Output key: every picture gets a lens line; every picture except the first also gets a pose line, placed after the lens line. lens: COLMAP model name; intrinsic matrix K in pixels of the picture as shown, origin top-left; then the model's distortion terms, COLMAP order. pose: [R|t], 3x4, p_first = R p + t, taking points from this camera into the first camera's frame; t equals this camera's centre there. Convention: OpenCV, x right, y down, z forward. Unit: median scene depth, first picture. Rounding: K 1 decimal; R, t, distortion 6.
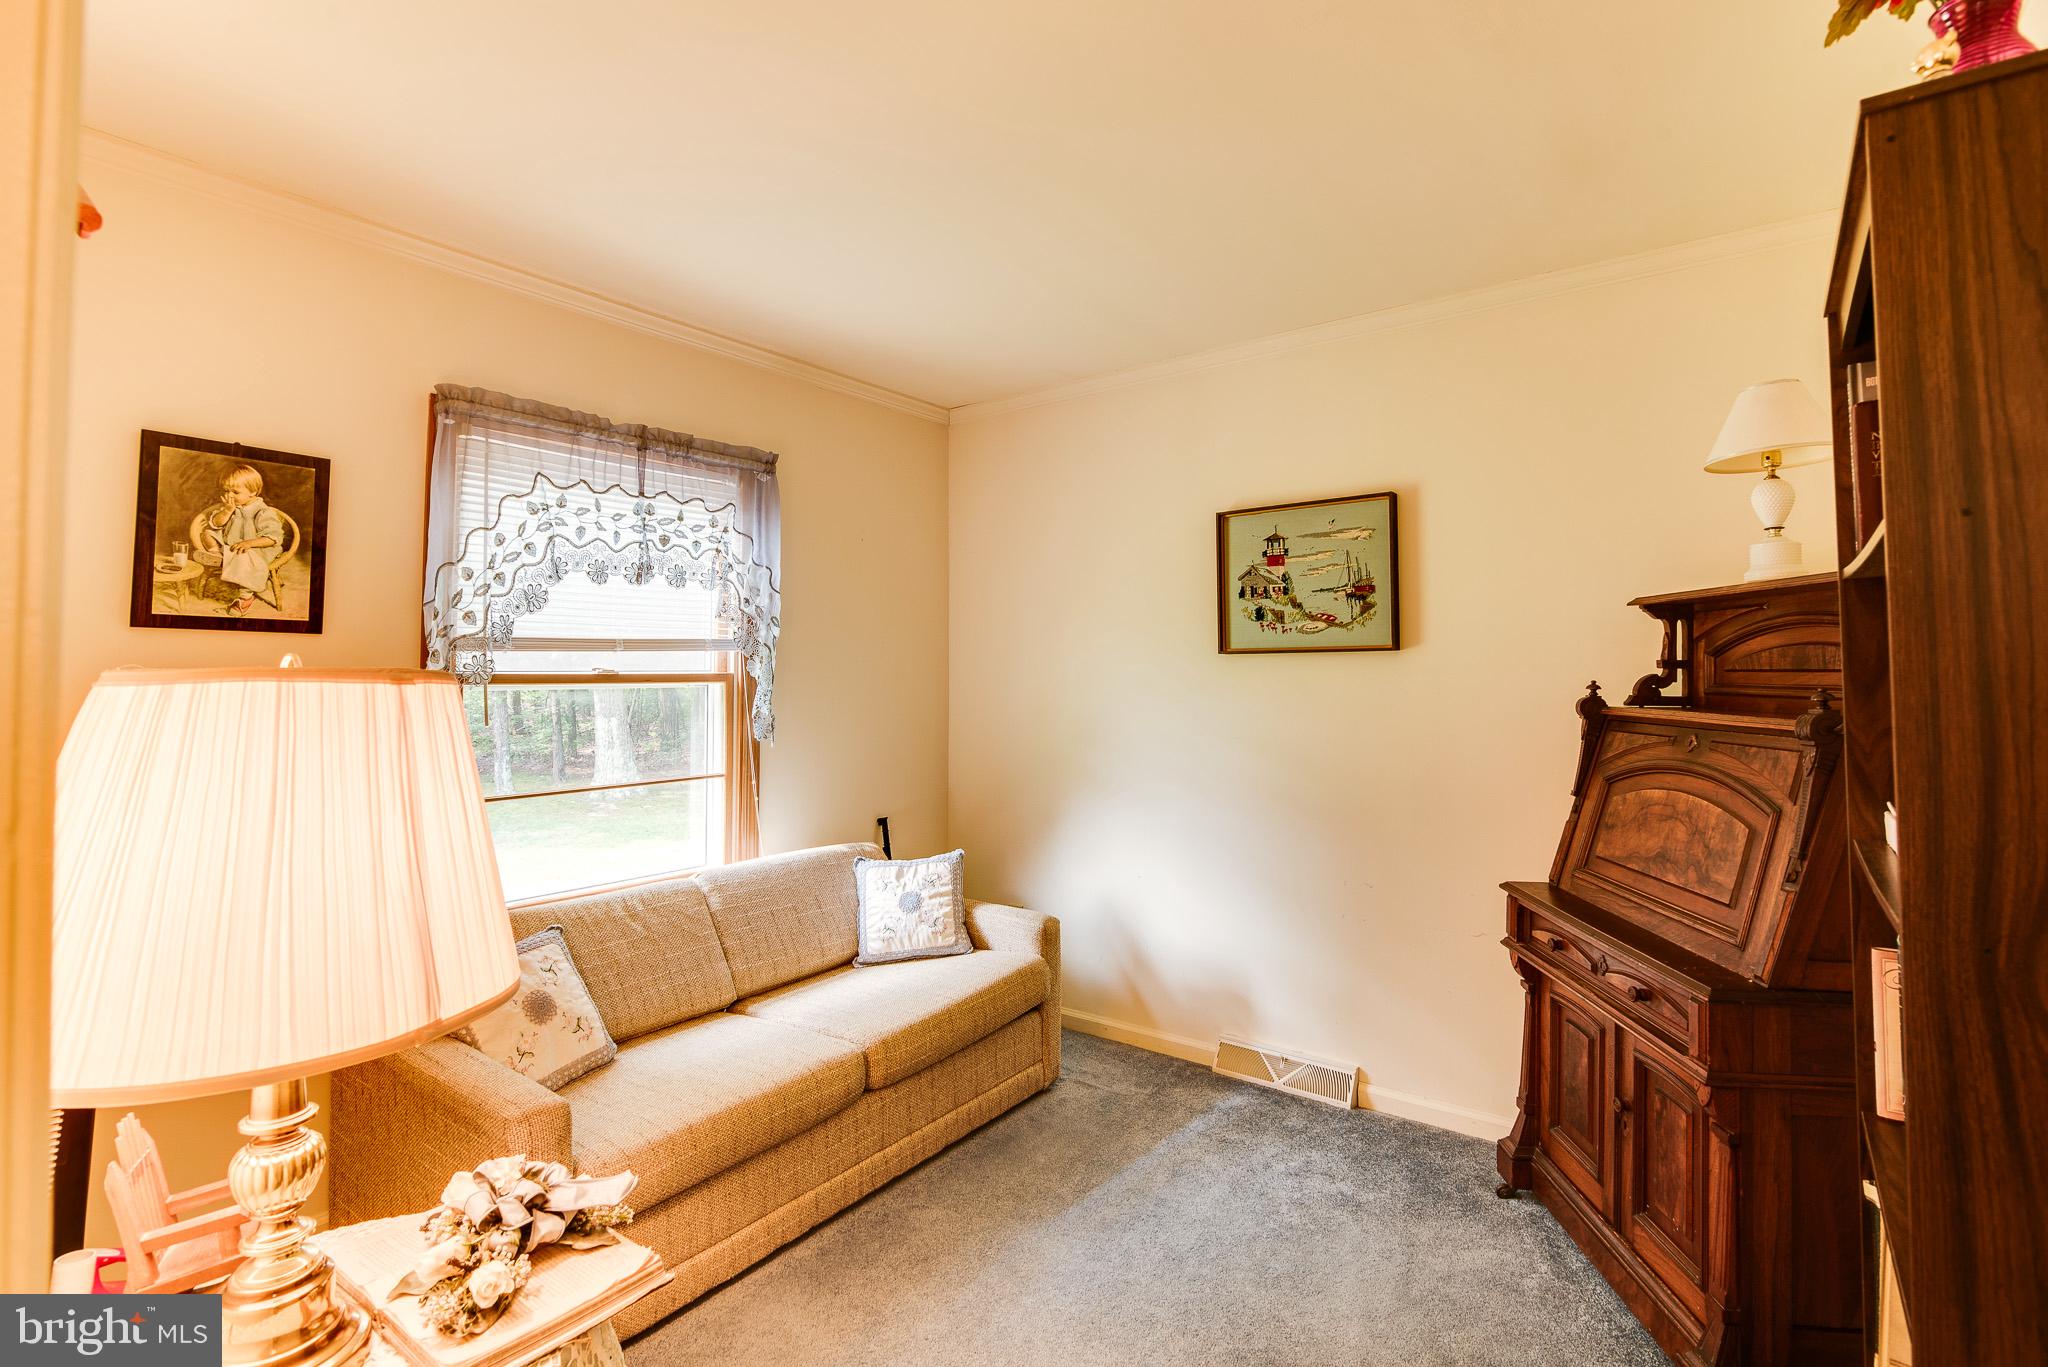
lens RADIAL K [[967.2, 0, 1026.2], [0, 967.2, 682.0], [0, 0, 1]] dist [-0.015086, 0.002475]
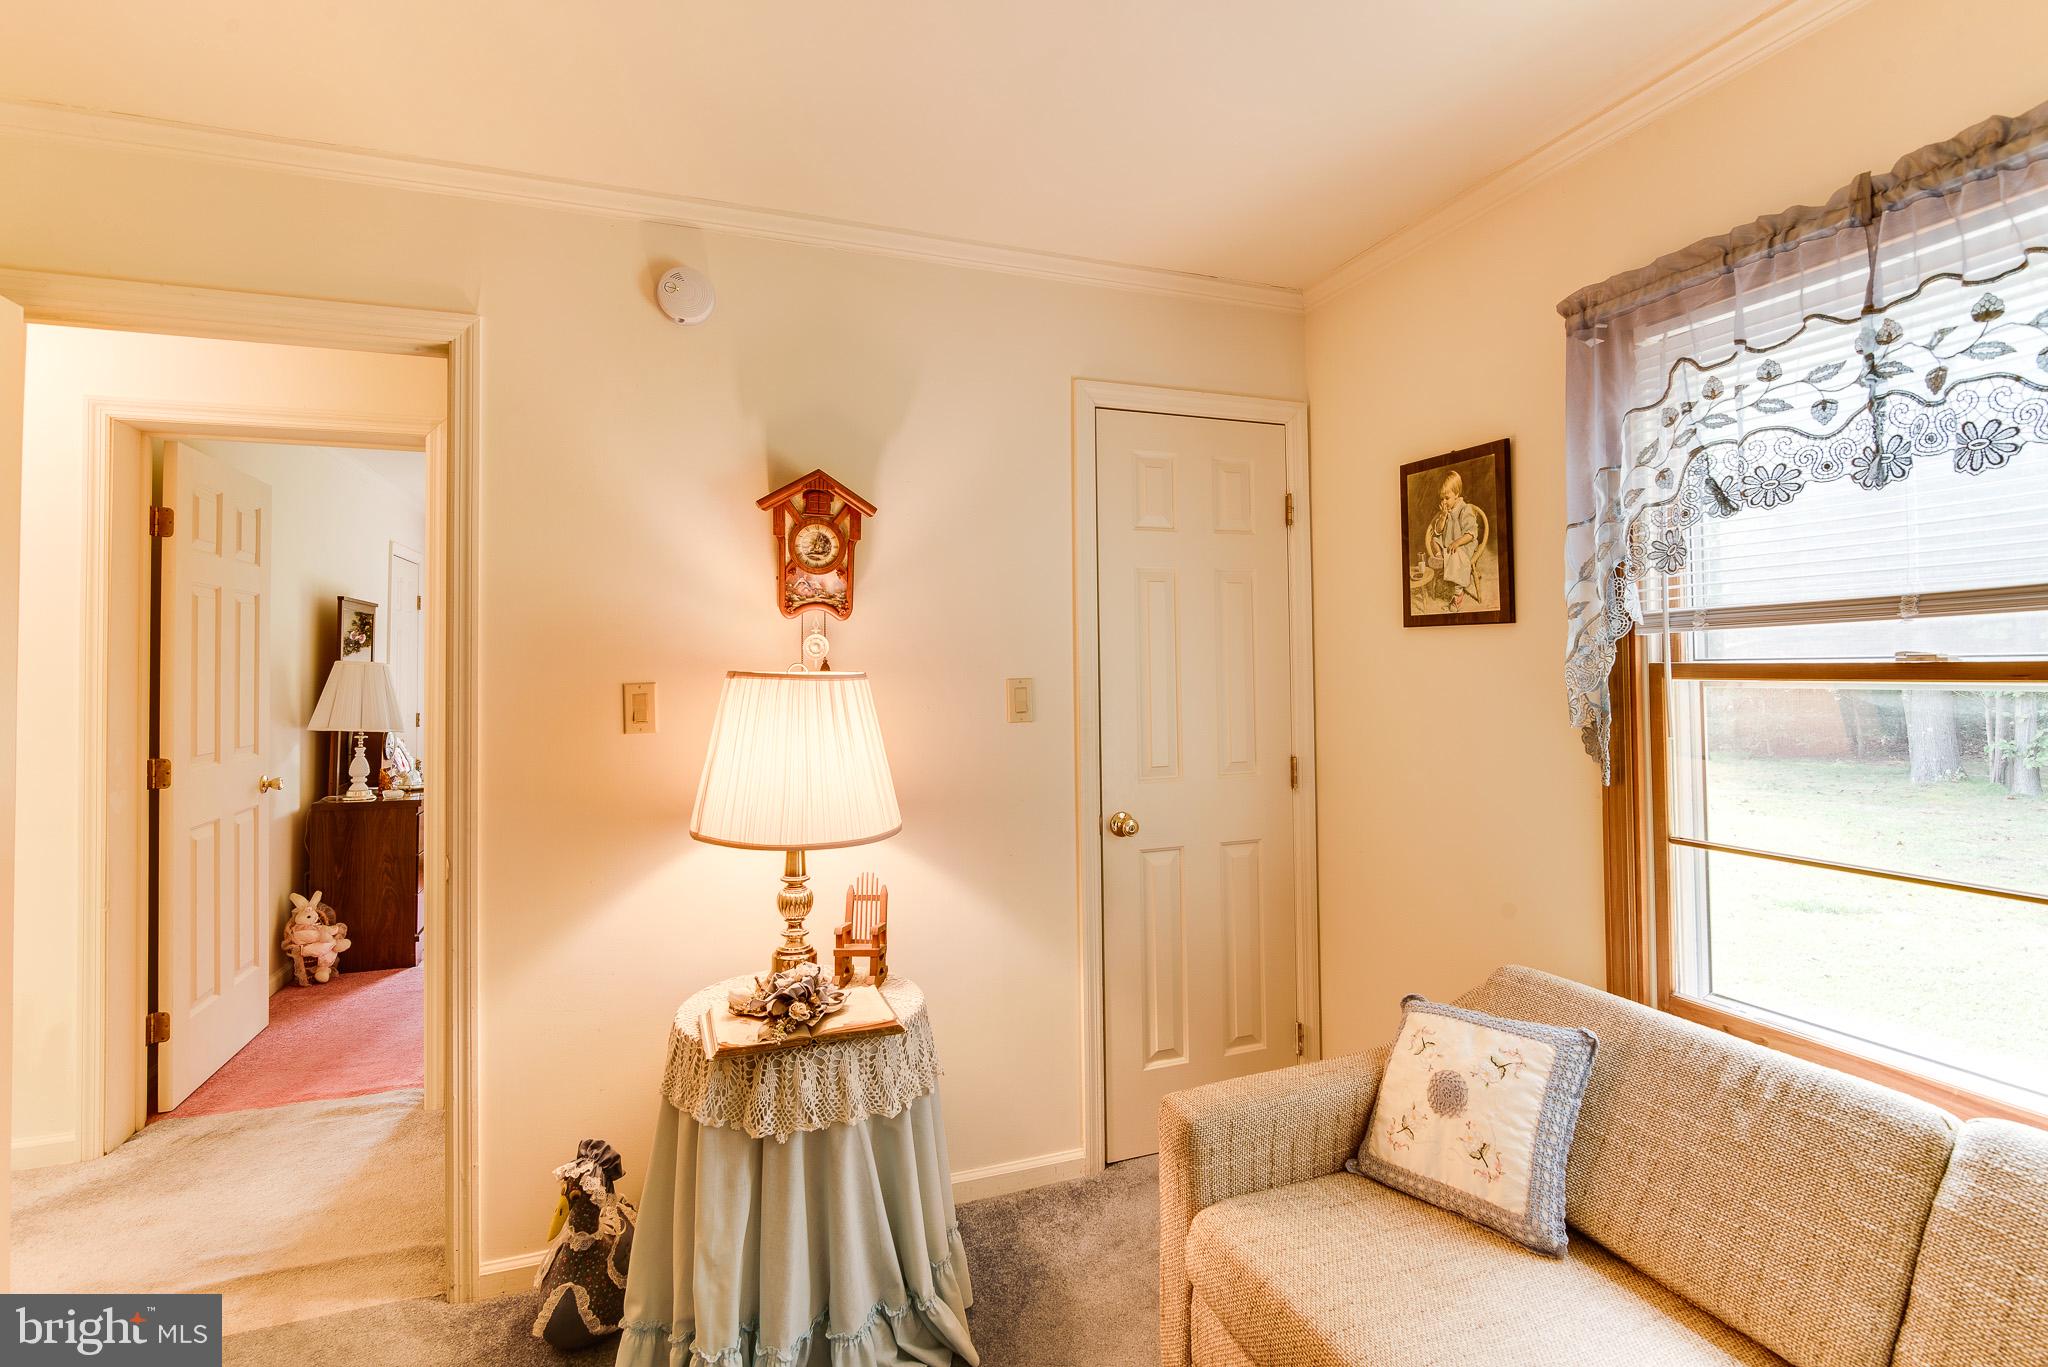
lens RADIAL K [[967.2, 0, 1035.2], [0, 967.2, 664.8], [0, 0, 1]] dist [-0.015086, 0.002475]
pose [[-0.530703, -0.000591, -0.847558, 0.334361], [-0.001548, 0.999999, 0.000272, -0.008539], [0.847557, 0.001456, -0.530703, 1.138673]]
